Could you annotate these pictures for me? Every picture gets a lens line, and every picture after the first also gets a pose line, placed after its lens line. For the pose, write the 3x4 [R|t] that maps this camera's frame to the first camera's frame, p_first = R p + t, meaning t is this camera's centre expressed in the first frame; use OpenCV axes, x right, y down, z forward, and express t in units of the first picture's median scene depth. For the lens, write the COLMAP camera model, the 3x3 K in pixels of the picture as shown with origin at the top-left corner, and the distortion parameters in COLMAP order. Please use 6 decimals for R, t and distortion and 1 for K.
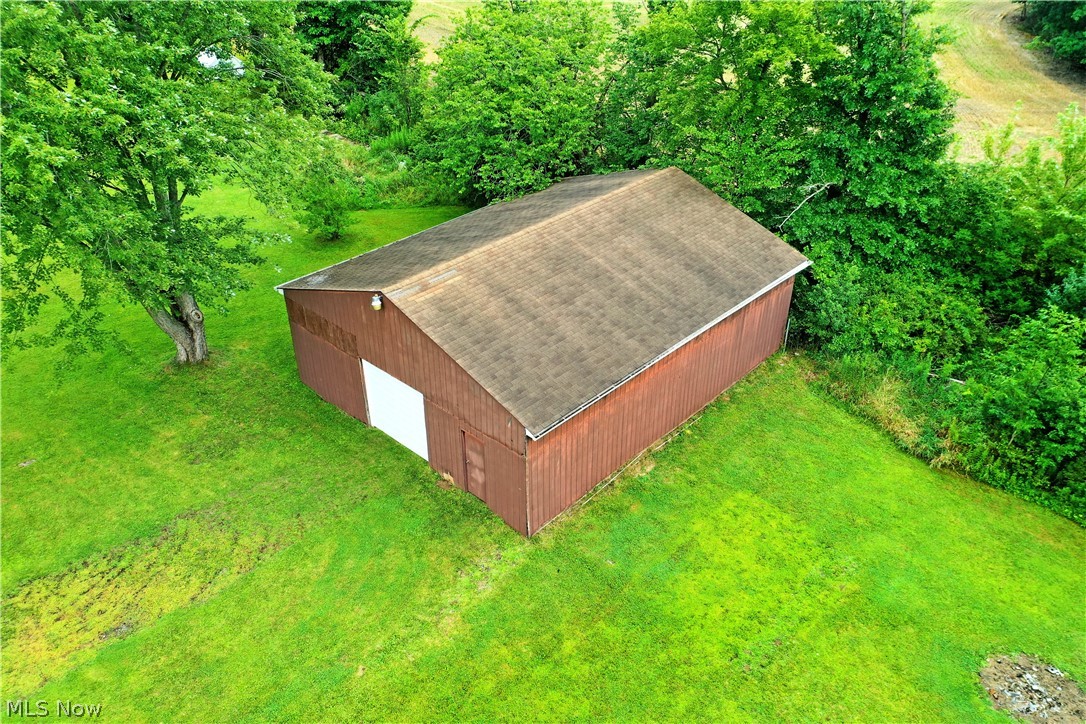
lens RADIAL K [[865.4, 0, 543.0], [0, 865.4, 362.0], [0, 0, 1]] dist [0.029257, -0.005116]
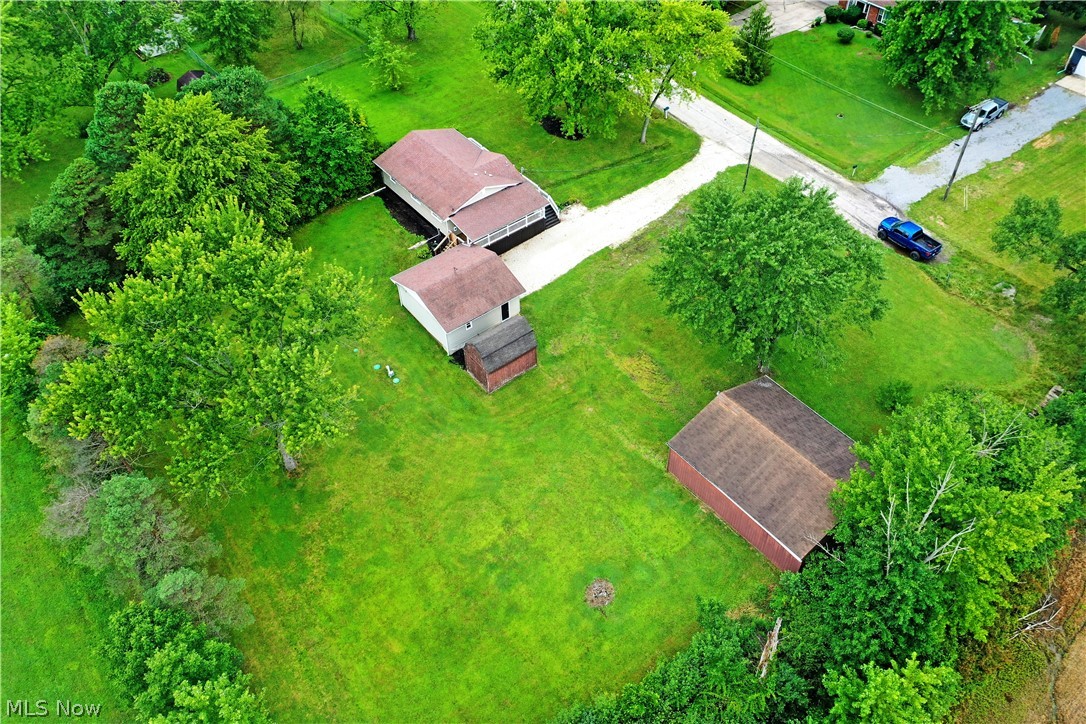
lens RADIAL K [[865.4, 0, 543.0], [0, 865.4, 362.0], [0, 0, 1]] dist [0.029257, -0.005116]
pose [[-0.144542, 0.720633, -0.678082, 1.887670], [-0.511552, 0.532175, 0.674614, -1.875546], [0.847008, 0.444384, 0.291720, -0.438815]]
